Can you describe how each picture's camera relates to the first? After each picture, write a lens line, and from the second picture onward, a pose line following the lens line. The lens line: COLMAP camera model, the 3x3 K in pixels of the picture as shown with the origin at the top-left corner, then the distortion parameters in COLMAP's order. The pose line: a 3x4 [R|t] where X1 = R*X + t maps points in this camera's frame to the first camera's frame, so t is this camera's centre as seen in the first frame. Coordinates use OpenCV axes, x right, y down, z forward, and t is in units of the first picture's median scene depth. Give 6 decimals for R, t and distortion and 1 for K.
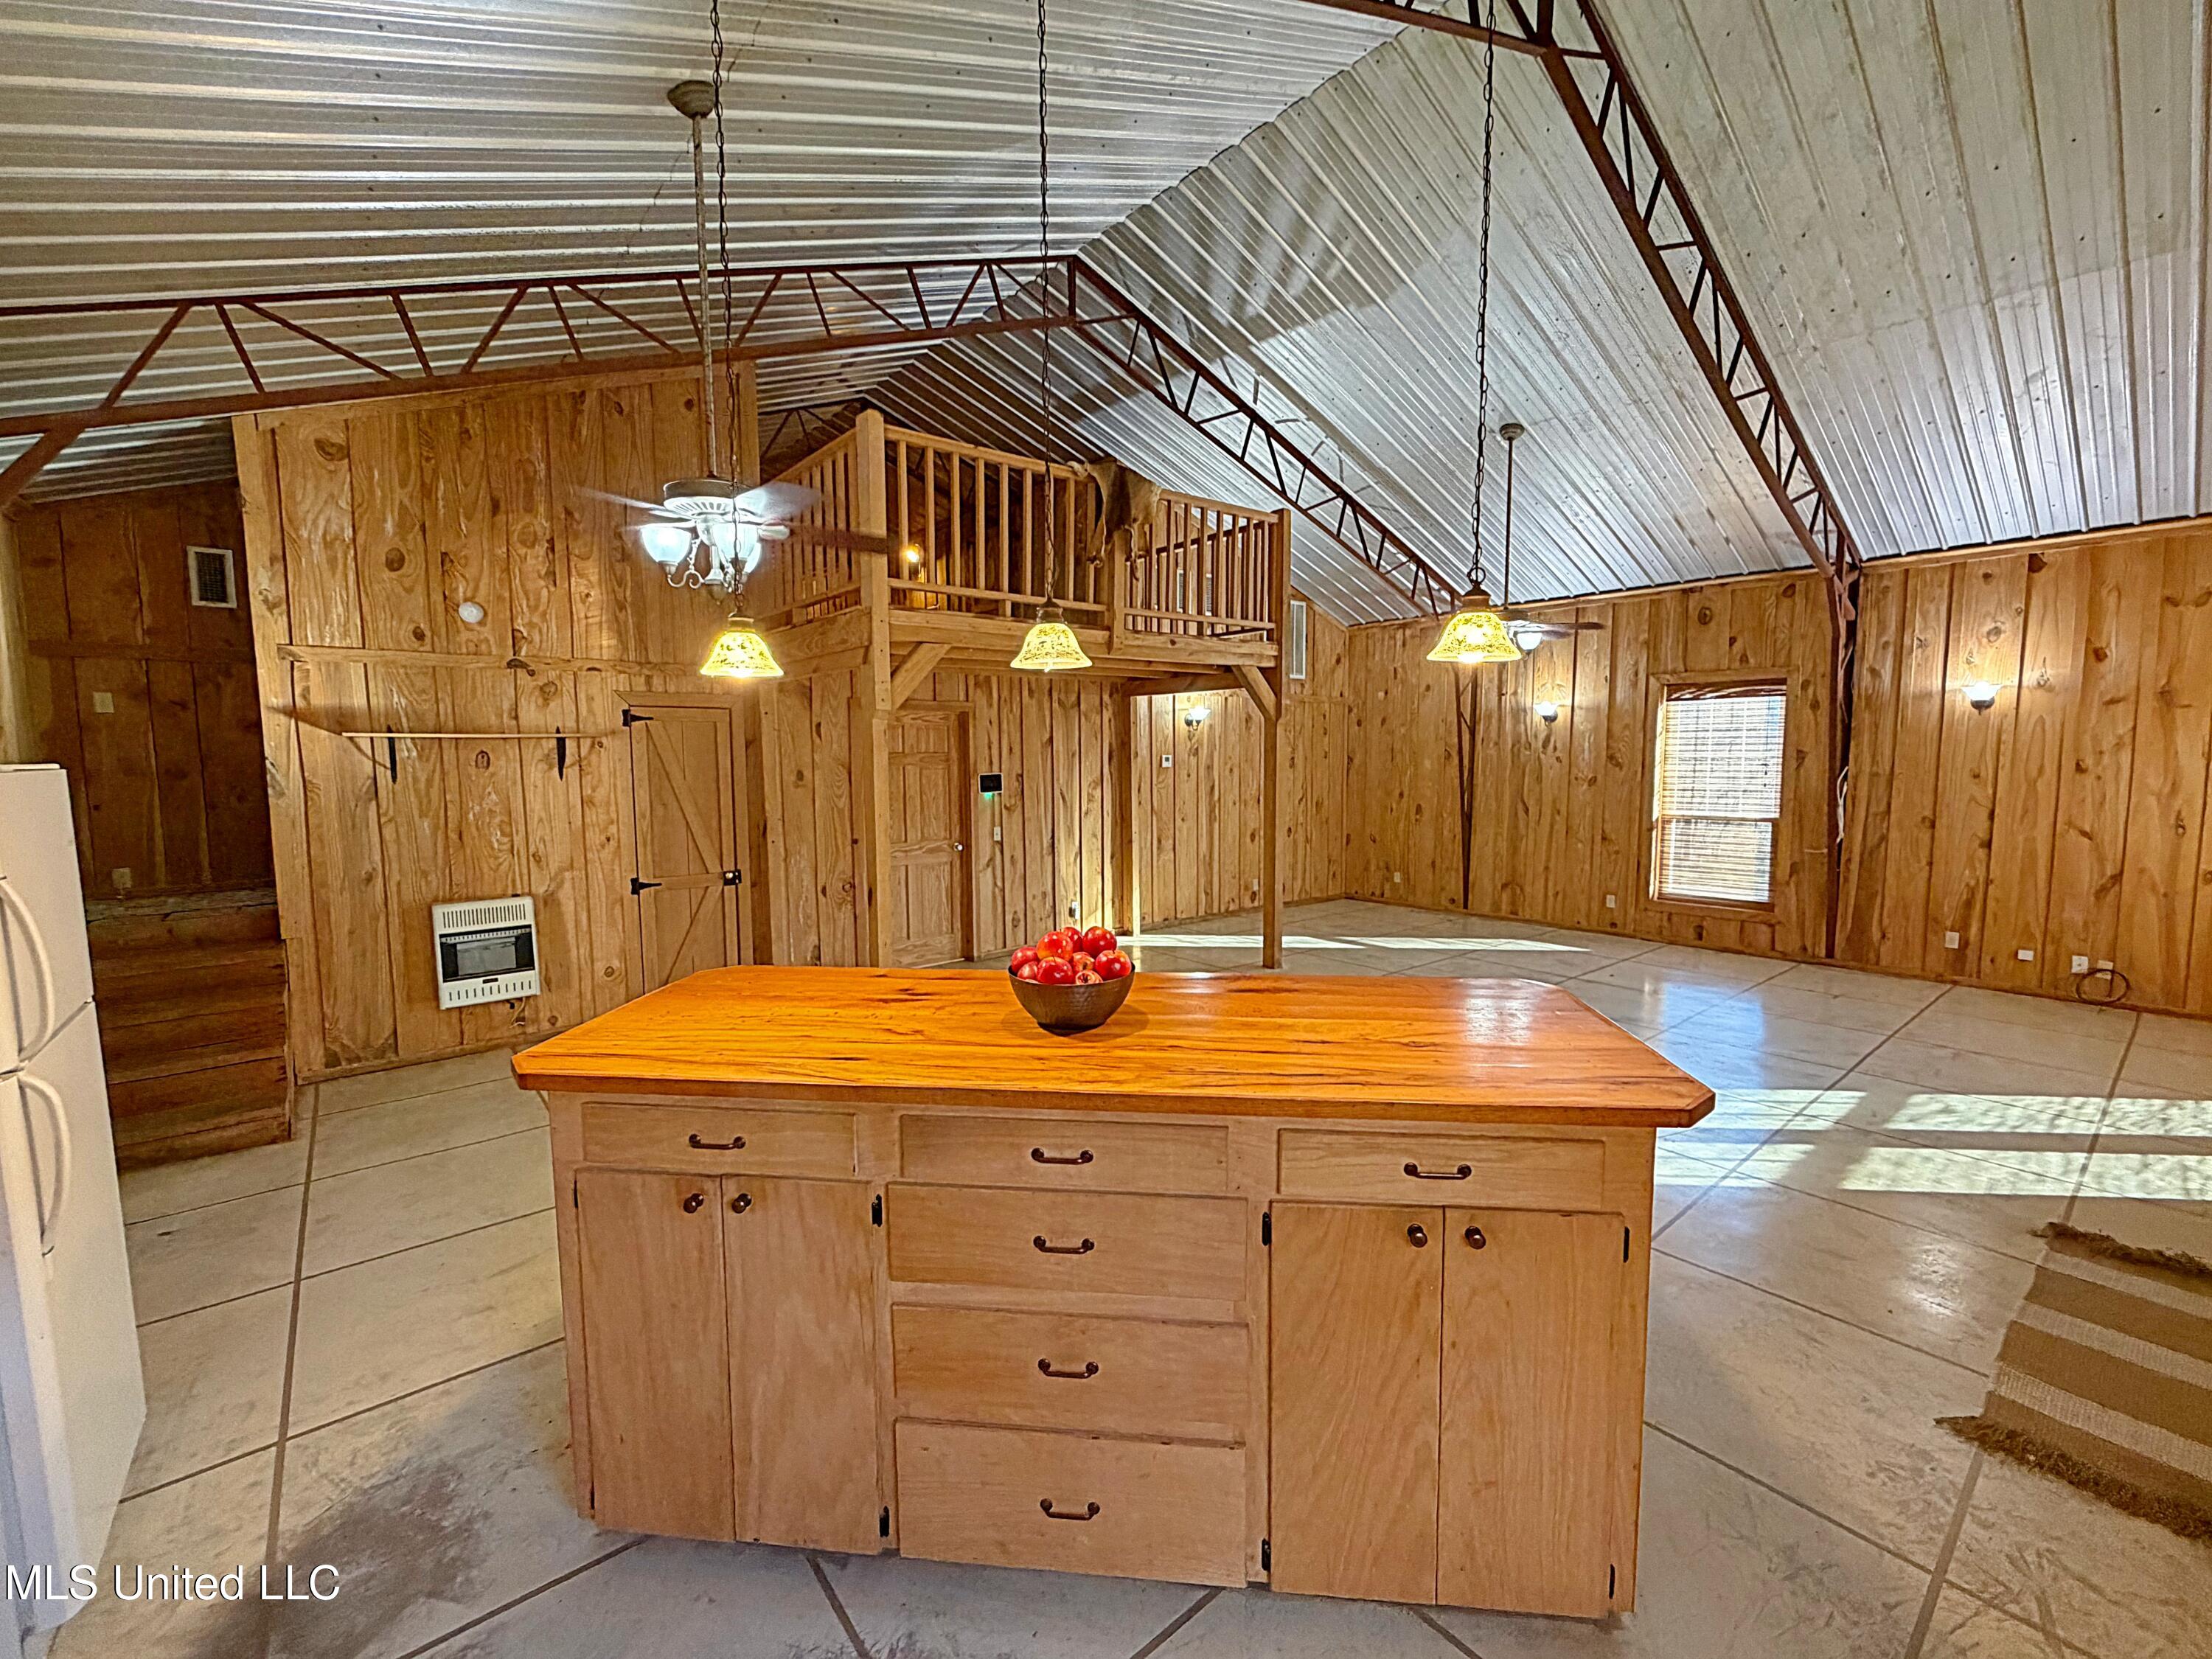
lens RADIAL K [[885.7, 0, 1095.8], [0, 885.7, 831.1], [0, 0, 1]] dist [0.001203, -0.000003]
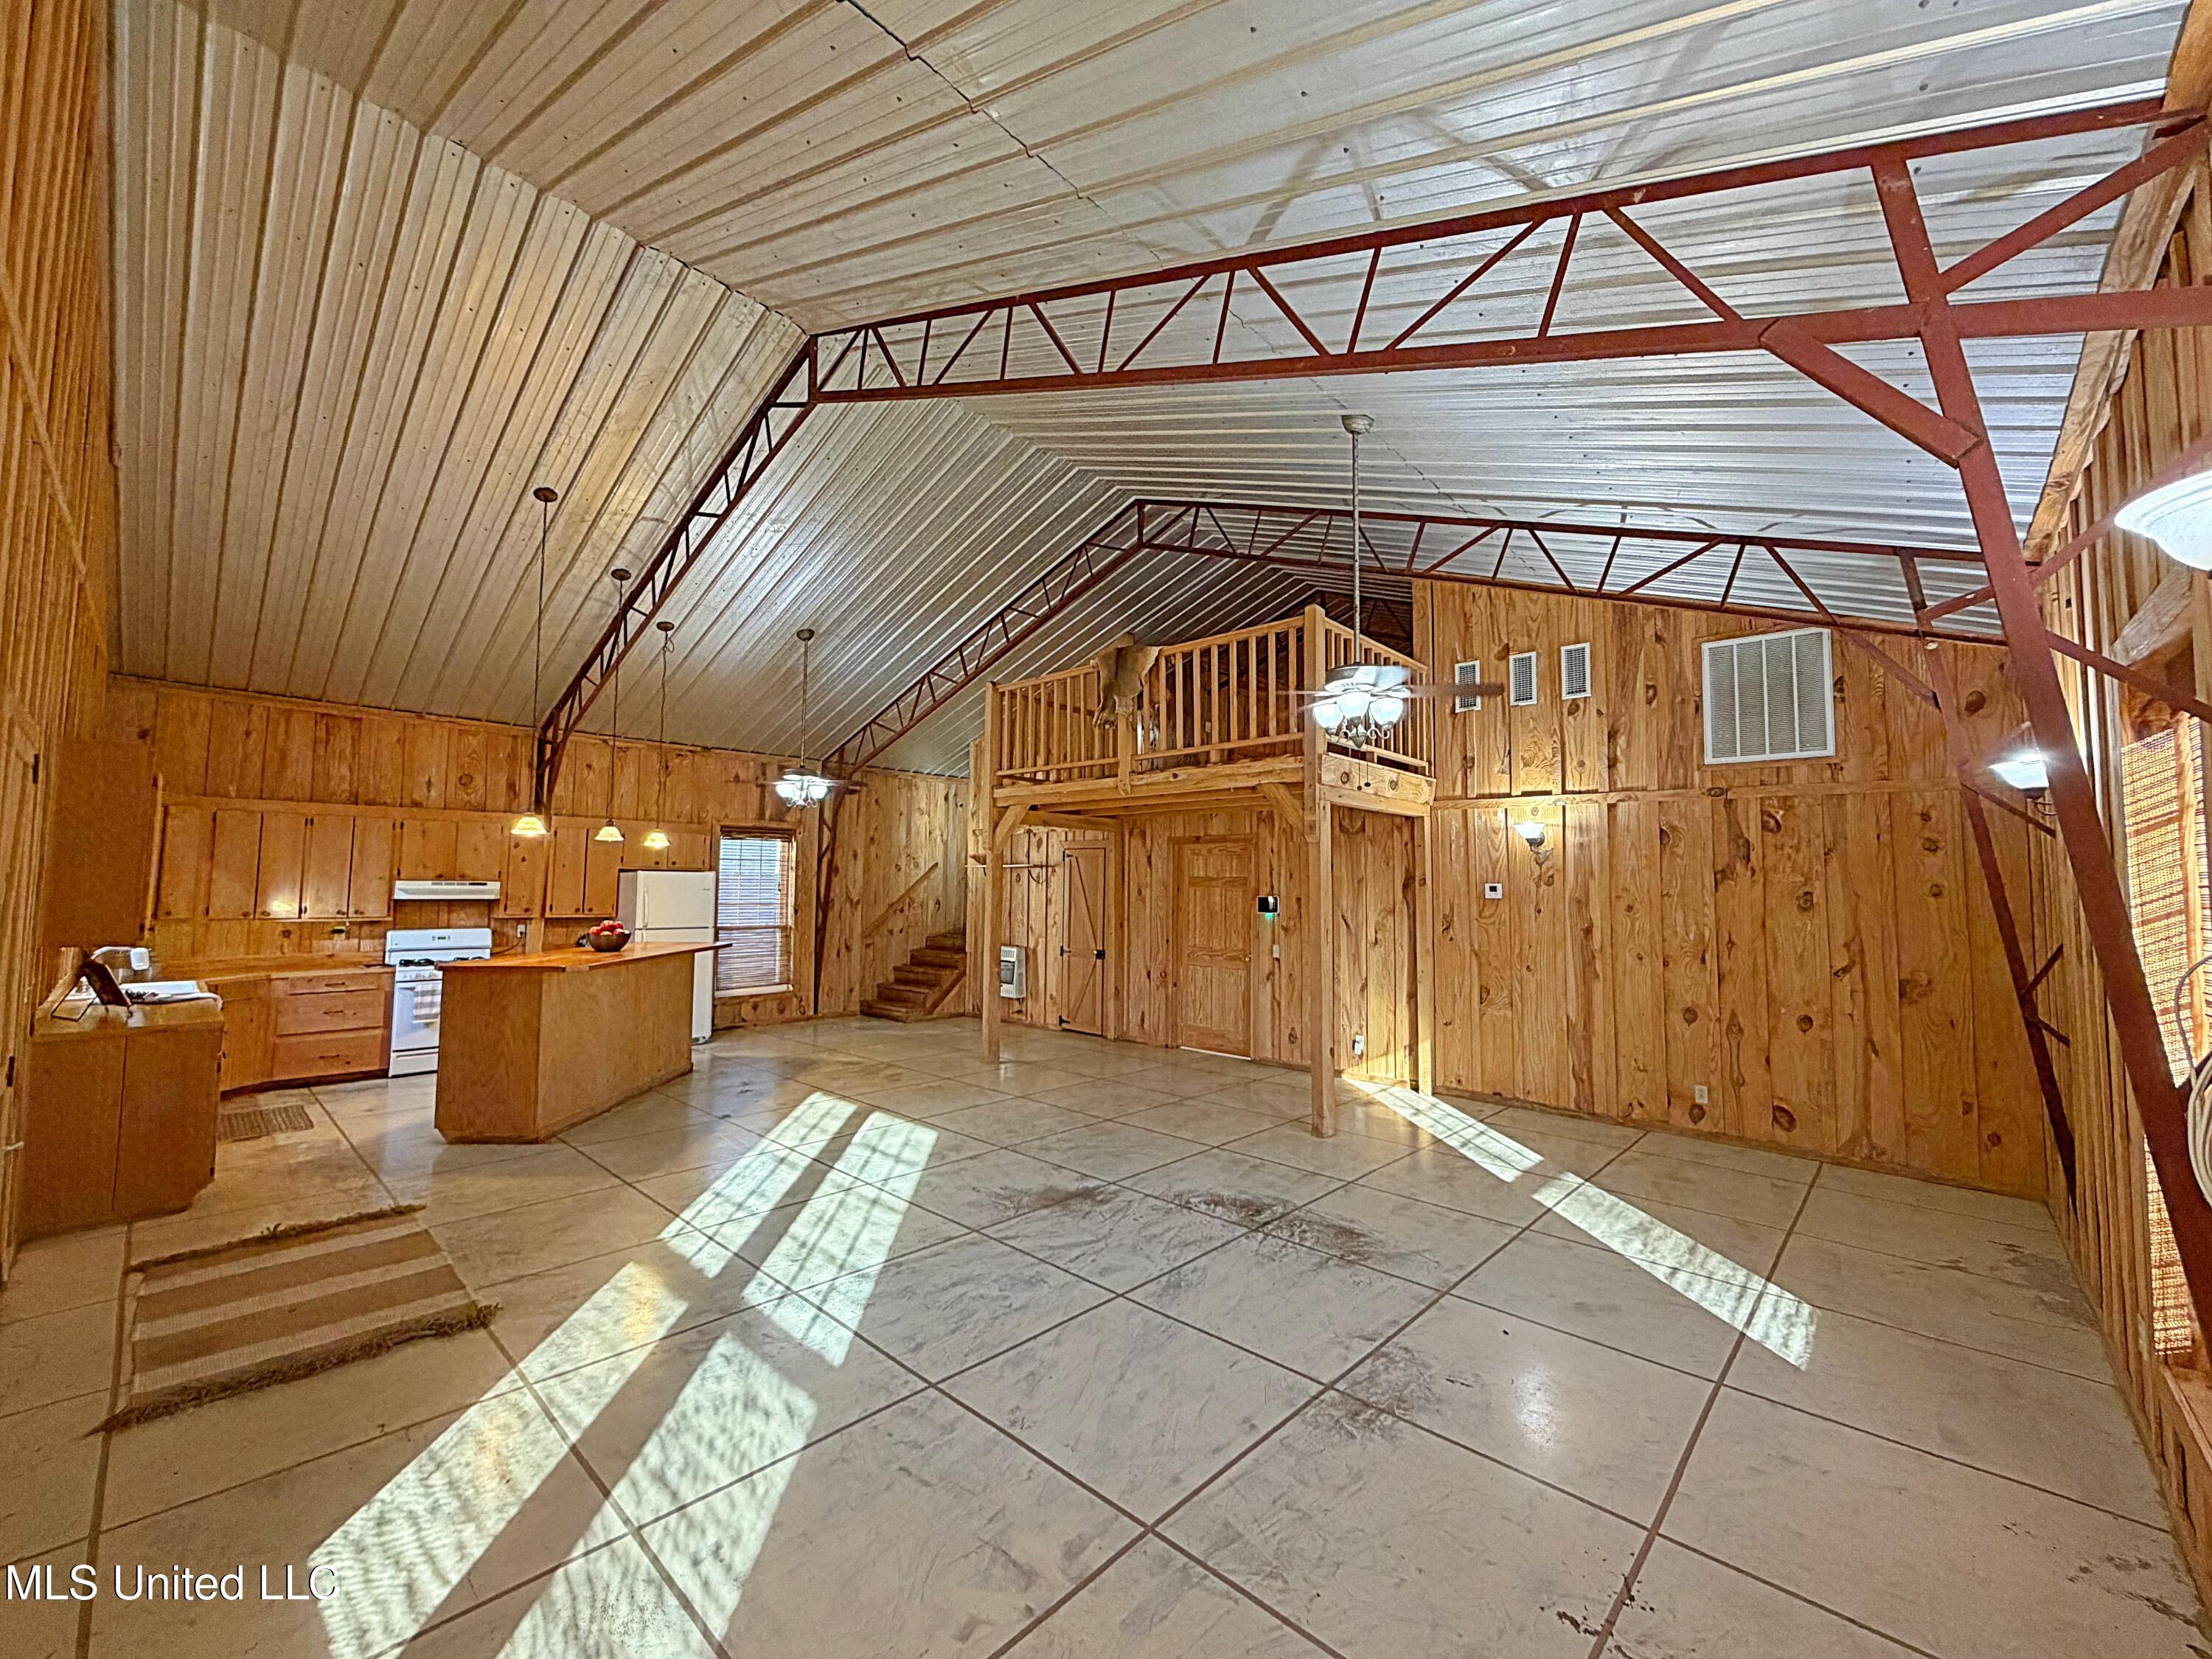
lens RADIAL K [[868.1, 0, 1122.4], [0, 868.1, 832.1], [0, 0, 1]] dist [-0.020934, -0.000147]
pose [[0.167202, -0.051113, -0.984597, 1.235619], [-0.103436, 0.992235, -0.069075, -0.067108], [0.980482, 0.113392, 0.160617, 0.835932]]
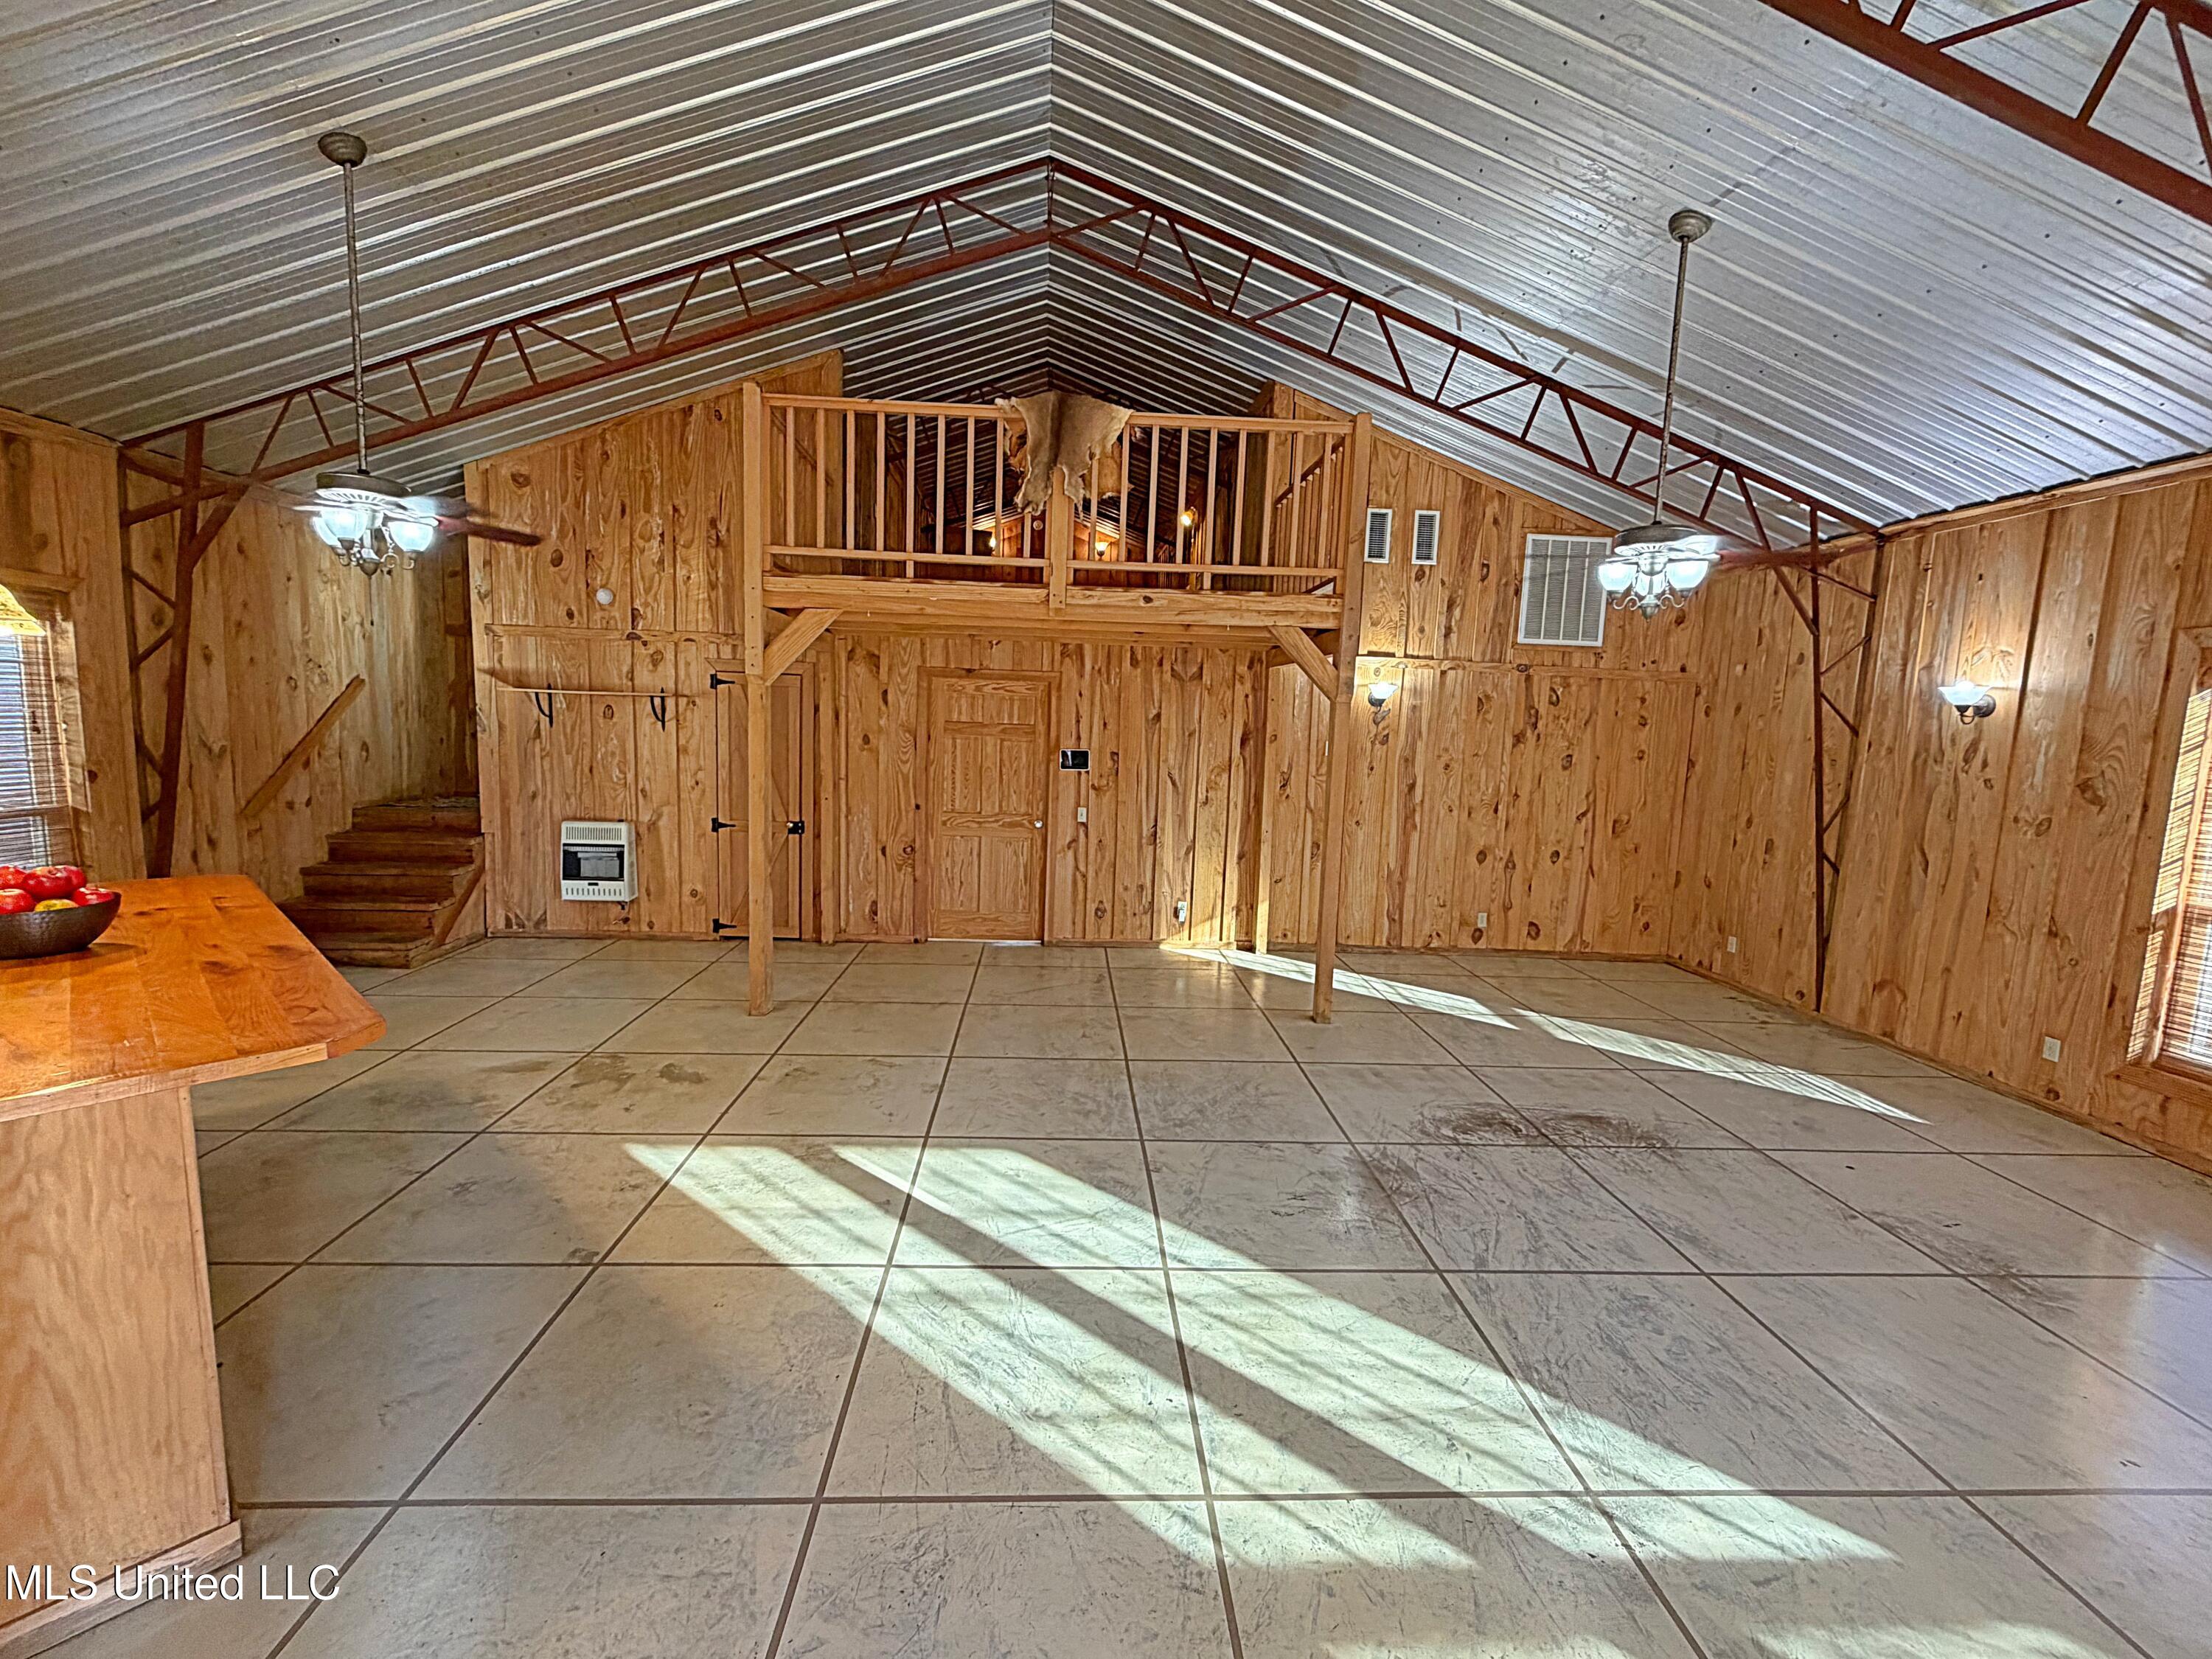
lens RADIAL K [[916.3, 0, 1106.0], [0, 916.3, 829.5], [0, 0, 1]] dist [-0.001164, -0.000252]
pose [[0.816791, 0.104841, -0.567328, 0.609985], [-0.094759, 0.994374, 0.047332, -0.039490], [0.569098, 0.015100, 0.822131, 0.302446]]
